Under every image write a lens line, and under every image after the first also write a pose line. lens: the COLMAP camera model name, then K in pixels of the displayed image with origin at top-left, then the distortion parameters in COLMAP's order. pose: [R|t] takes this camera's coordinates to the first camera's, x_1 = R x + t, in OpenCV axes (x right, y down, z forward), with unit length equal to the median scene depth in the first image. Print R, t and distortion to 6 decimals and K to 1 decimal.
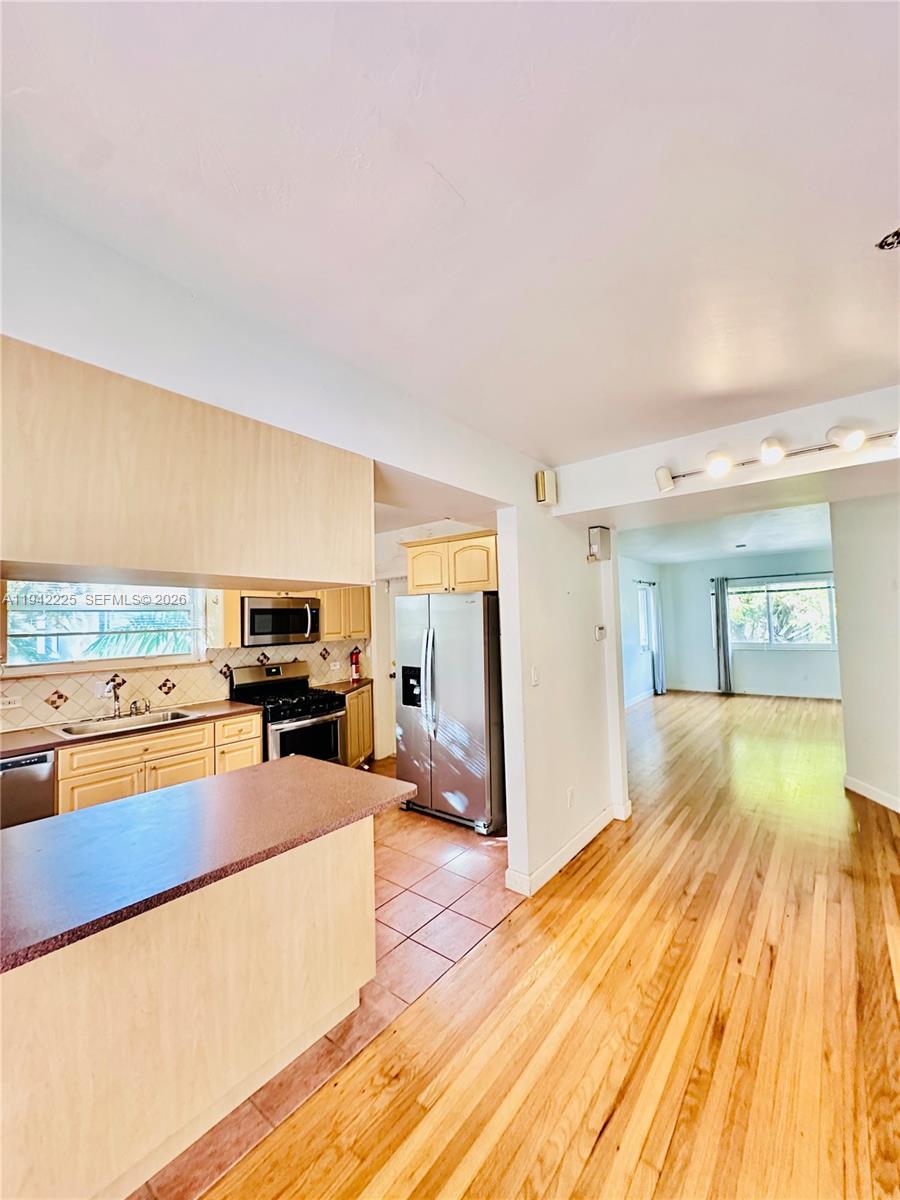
lens RADIAL K [[483.1, 0, 449.0], [0, 483.1, 600.9], [0, 0, 1]] dist [-0.009124, -0.000239]
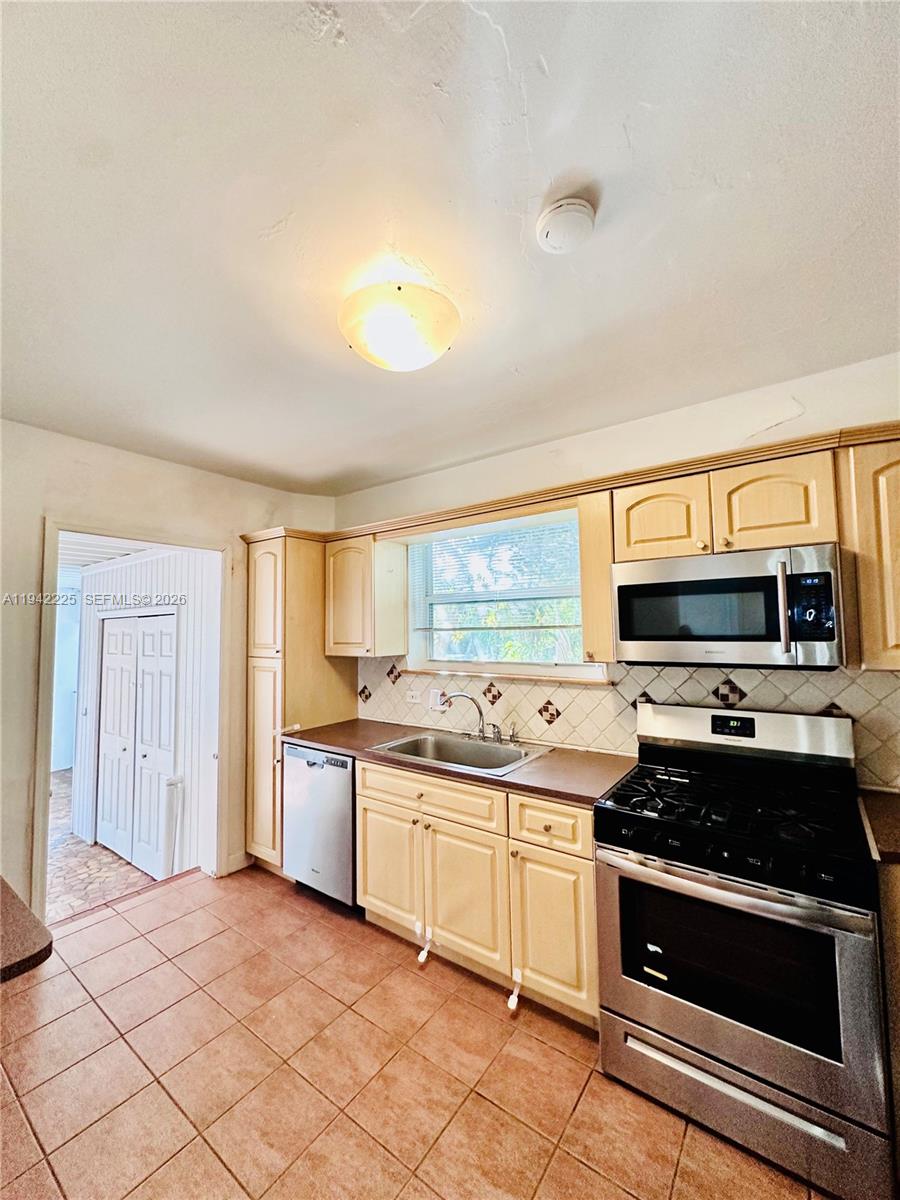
lens RADIAL K [[483.1, 0, 448.2], [0, 483.1, 598.7], [0, 0, 1]] dist [-0.009124, -0.000239]
pose [[0.042483, -0.032269, -0.998576, 0.074956], [0.054897, 0.998044, -0.029916, 0.034835], [0.997588, -0.053548, 0.044171, 0.843904]]
